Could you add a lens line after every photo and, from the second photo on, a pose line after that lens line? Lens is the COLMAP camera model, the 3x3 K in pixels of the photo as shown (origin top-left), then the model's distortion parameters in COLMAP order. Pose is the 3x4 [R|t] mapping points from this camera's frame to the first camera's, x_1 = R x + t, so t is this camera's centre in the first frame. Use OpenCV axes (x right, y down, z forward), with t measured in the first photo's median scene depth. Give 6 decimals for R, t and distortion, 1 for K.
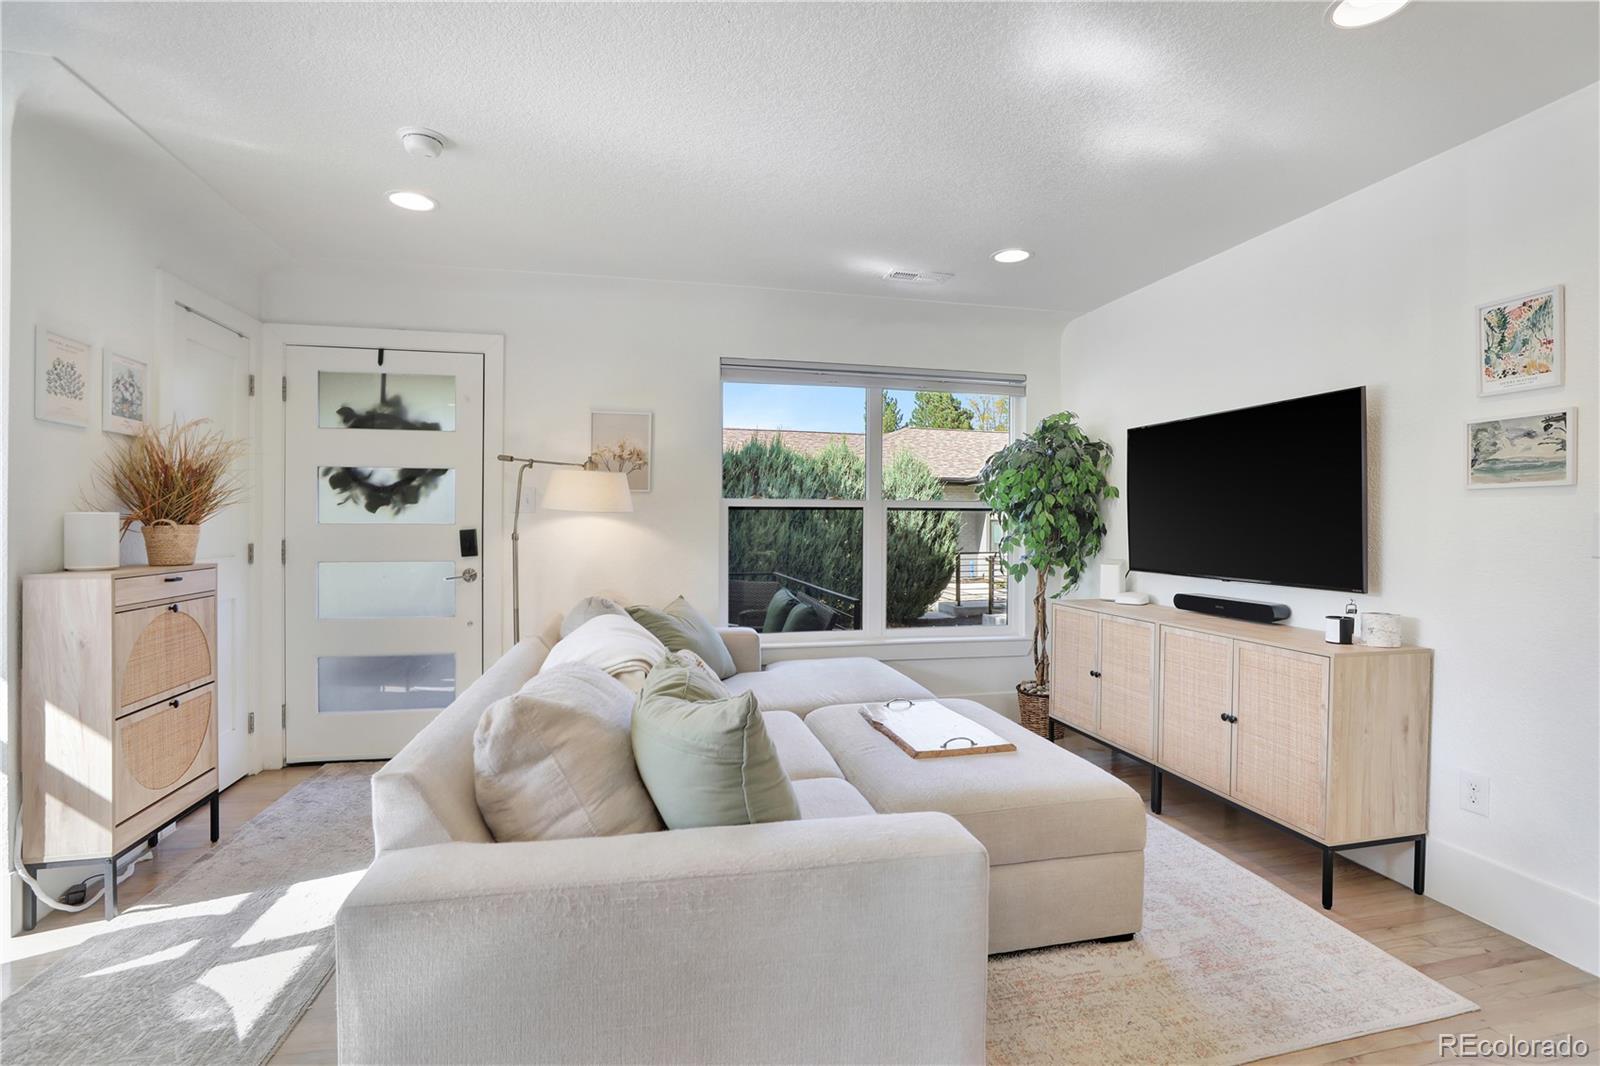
lens RADIAL K [[734.7, 0, 807.1], [0, 734.7, 532.3], [0, 0, 1]] dist [-0.035899, 0.010137]
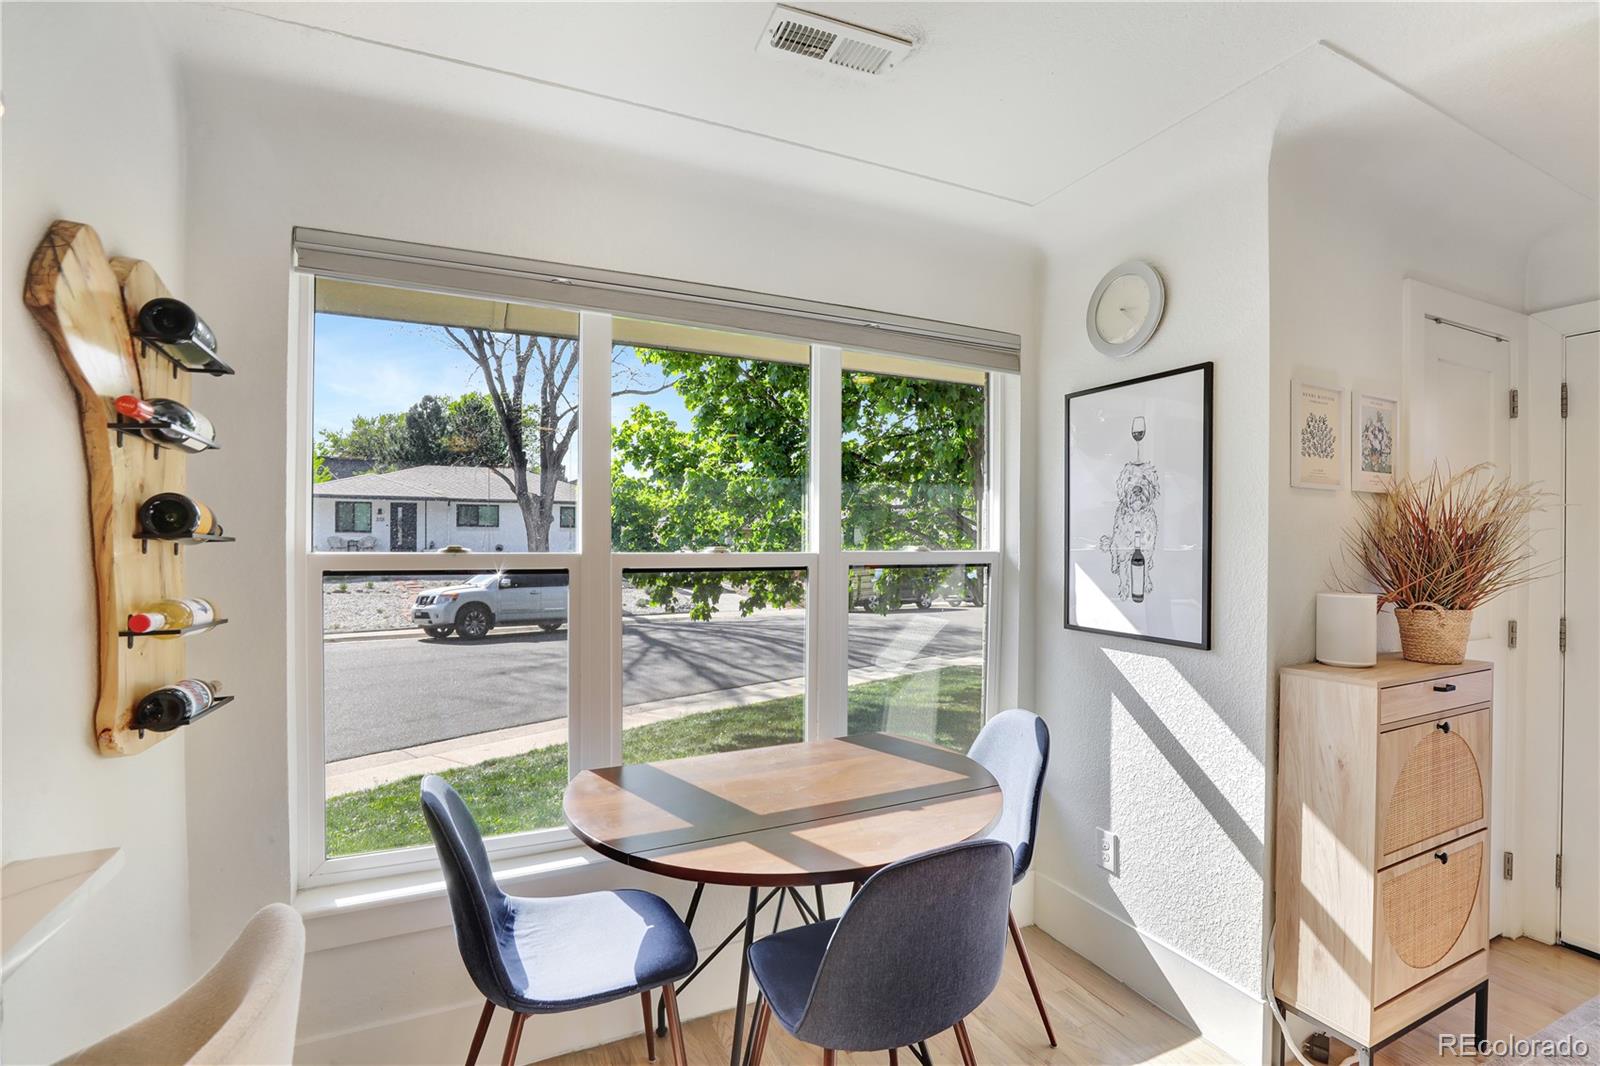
lens RADIAL K [[734.7, 0, 807.1], [0, 734.7, 532.3], [0, 0, 1]] dist [-0.035899, 0.010137]
pose [[0.214610, -0.013655, -0.976604, -0.250620], [-0.015059, 0.999737, -0.017288, -0.058014], [0.976584, 0.018417, 0.214348, 0.169980]]
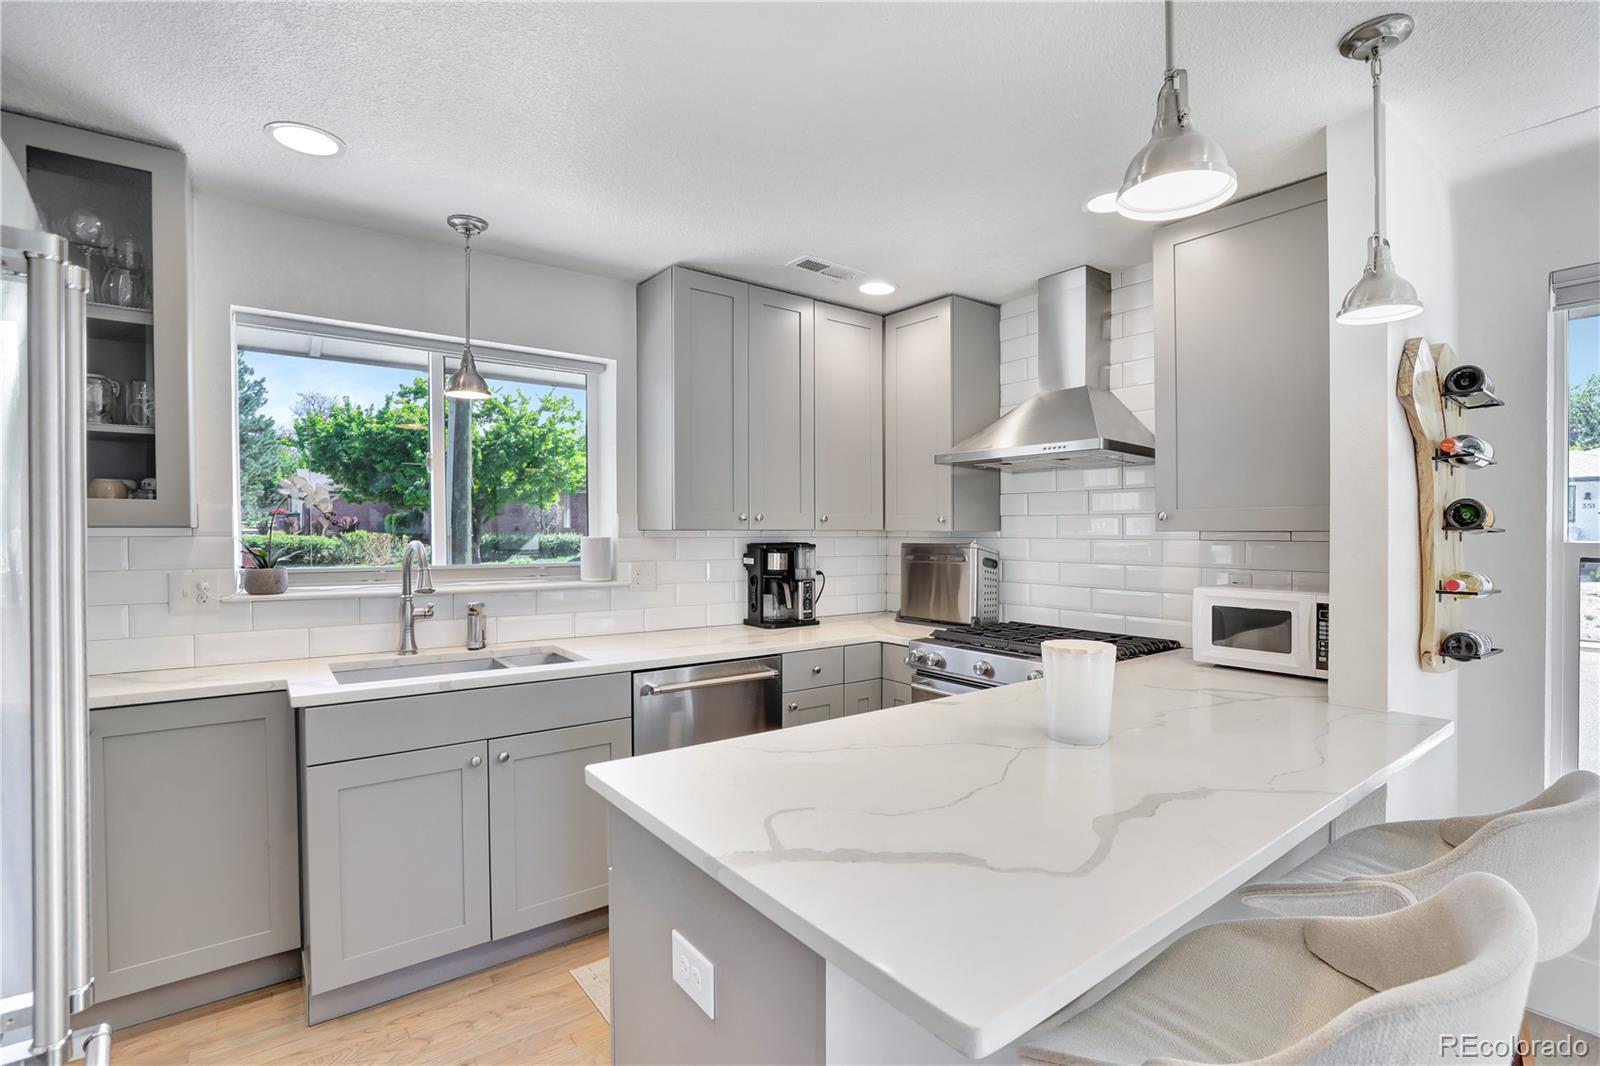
lens RADIAL K [[734.7, 0, 807.1], [0, 734.7, 532.3], [0, 0, 1]] dist [-0.035899, 0.010137]
pose [[-0.908425, -0.002340, -0.418041, 0.034731], [-0.010105, 0.999815, 0.016363, -0.058388], [0.417925, 0.019089, -0.908281, 0.218160]]
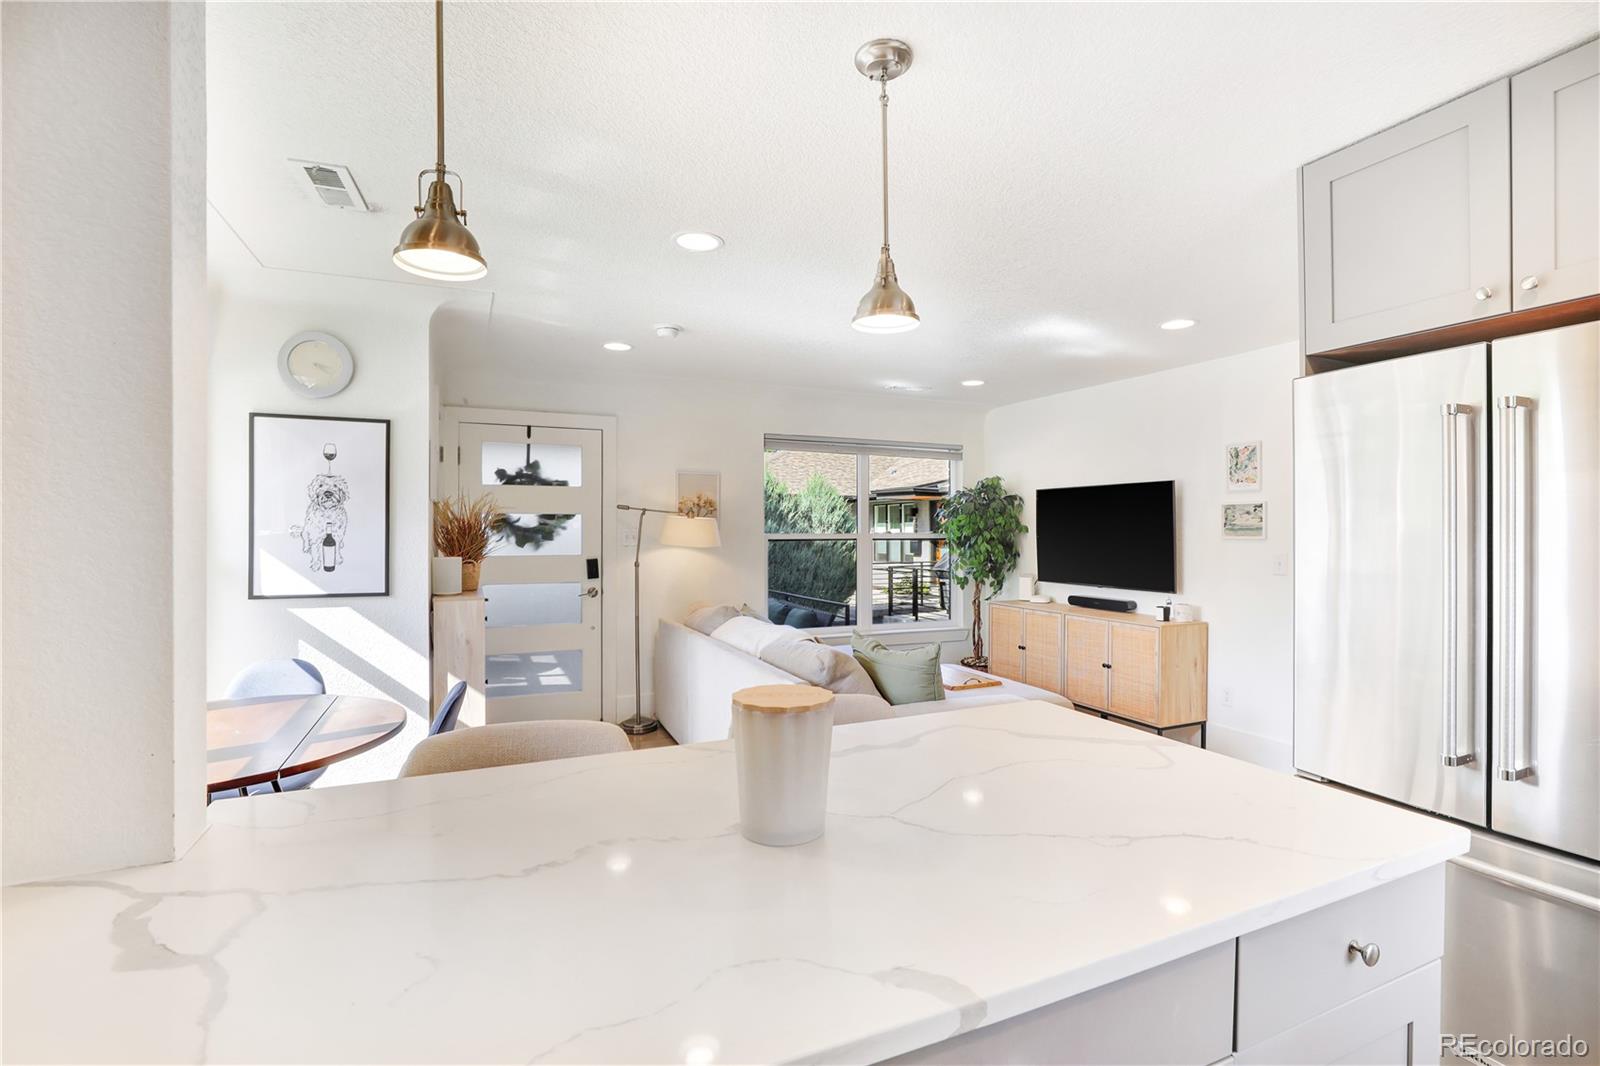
lens RADIAL K [[734.7, 0, 807.1], [0, 734.7, 532.3], [0, 0, 1]] dist [-0.035899, 0.010137]
pose [[0.981382, -0.003435, 0.192036, -0.419978], [0.005363, 0.999940, -0.009517, -0.048616], [-0.191992, 0.010370, 0.981342, -0.535880]]
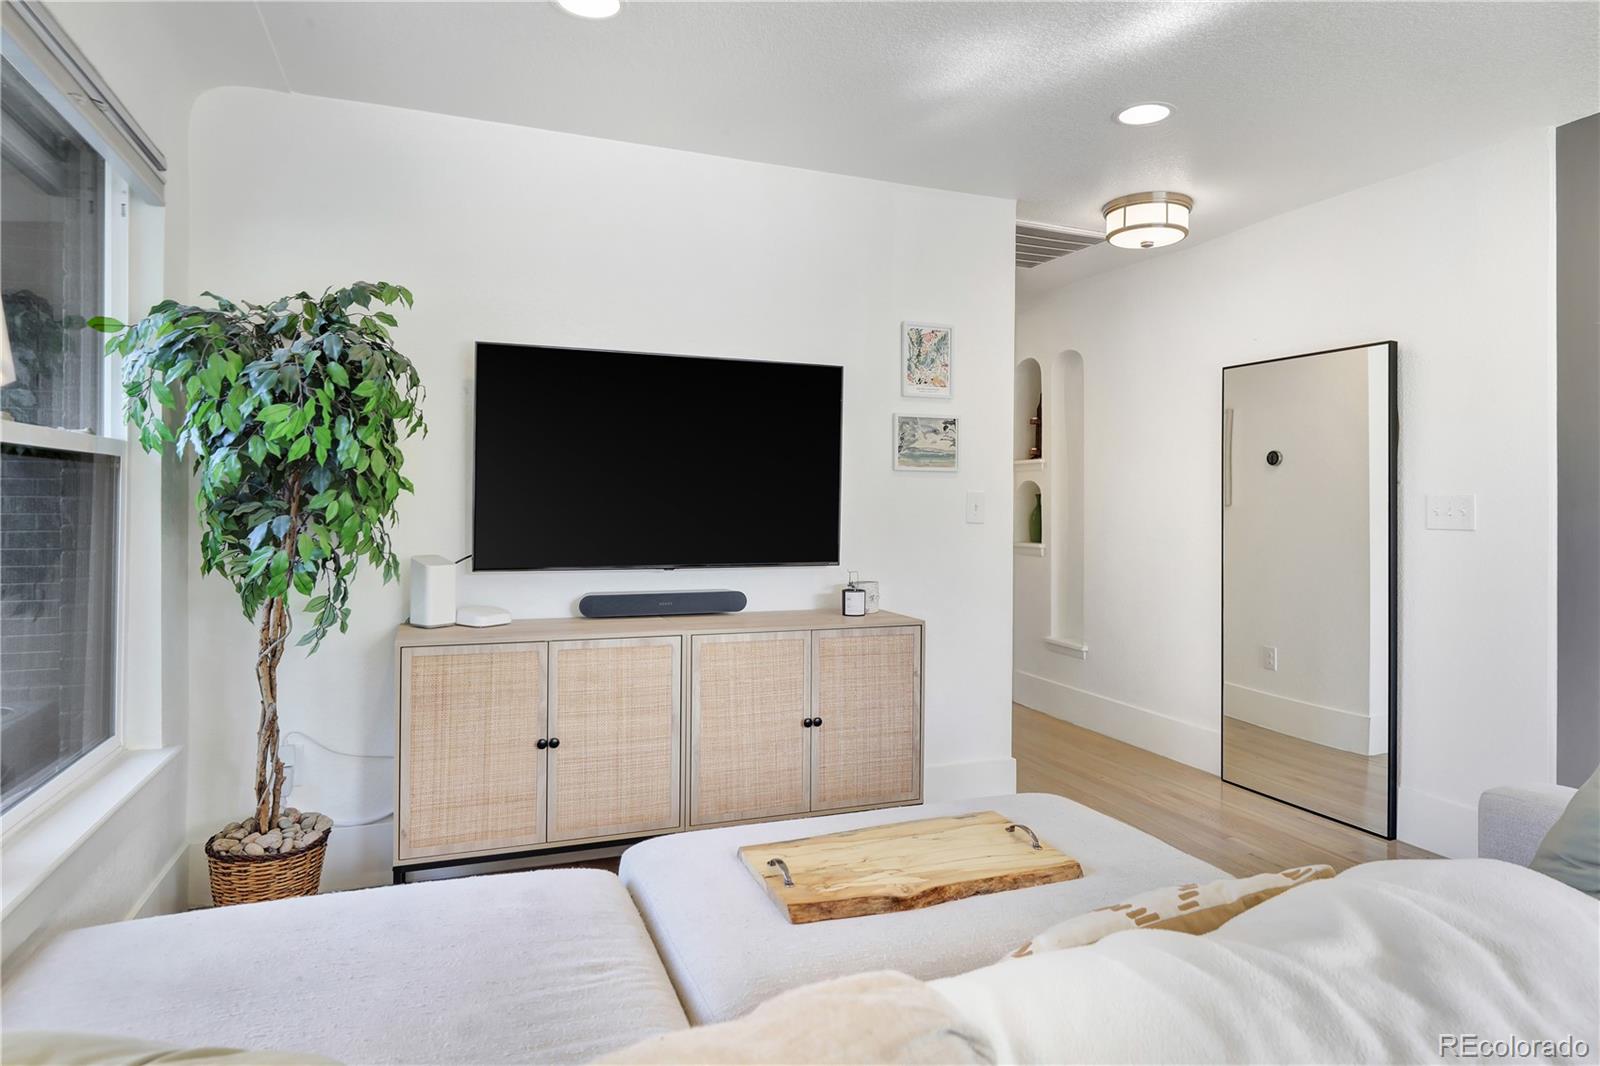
lens RADIAL K [[931.6, 0, 800.8], [0, 931.6, 493.1], [0, 0, 1]] dist [-0.000451, -0.000153]
pose [[-0.138664, 0.004559, 0.990329, -0.464341], [0.003902, 0.999984, -0.004057, -0.011796], [-0.990332, 0.003302, -0.138679, 1.044947]]
